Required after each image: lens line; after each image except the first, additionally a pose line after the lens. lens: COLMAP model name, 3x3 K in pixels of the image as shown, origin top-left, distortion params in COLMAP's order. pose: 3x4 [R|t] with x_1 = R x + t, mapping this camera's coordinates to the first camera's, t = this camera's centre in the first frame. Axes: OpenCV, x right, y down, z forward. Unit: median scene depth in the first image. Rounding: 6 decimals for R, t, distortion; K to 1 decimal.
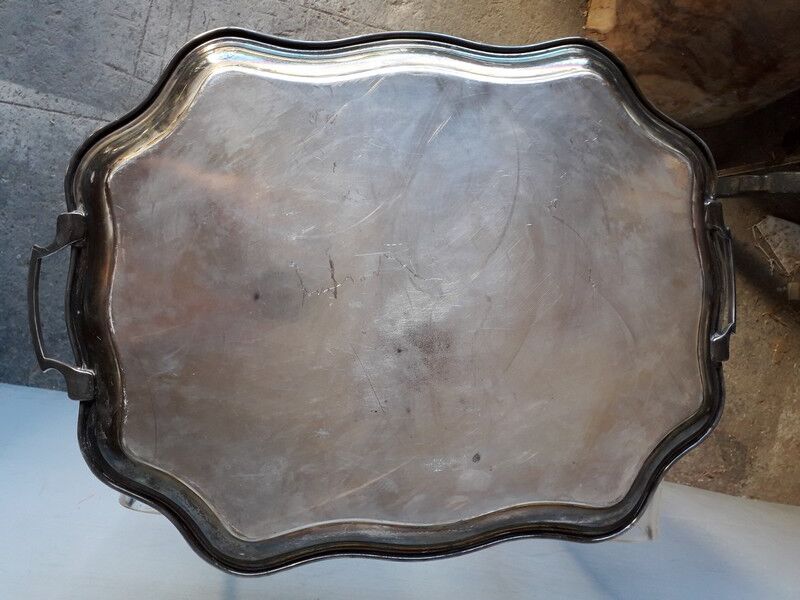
lens RADIAL K [[643.6, 0, 406.4], [0, 643.6, 297.0], [0, 0, 1]] dist [0.079959, -0.134922]
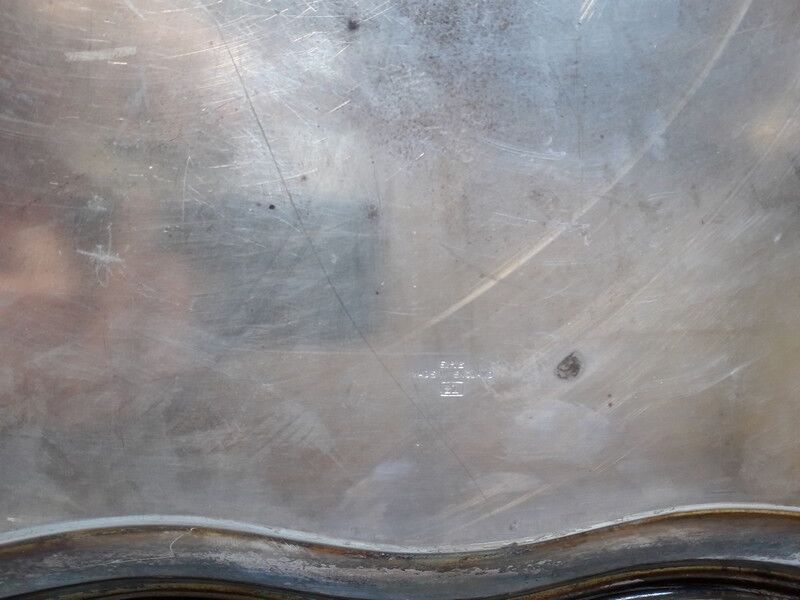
lens RADIAL K [[662.0, 0, 400.0], [0, 662.0, 300.0], [0, 0, 1]] dist [0.112543, -0.165241]
pose [[0.995931, 0.052101, -0.073528, 0.044831], [-0.047568, 0.996936, 0.062101, 0.198621], [0.076538, -0.058351, 0.995358, 0.656021]]
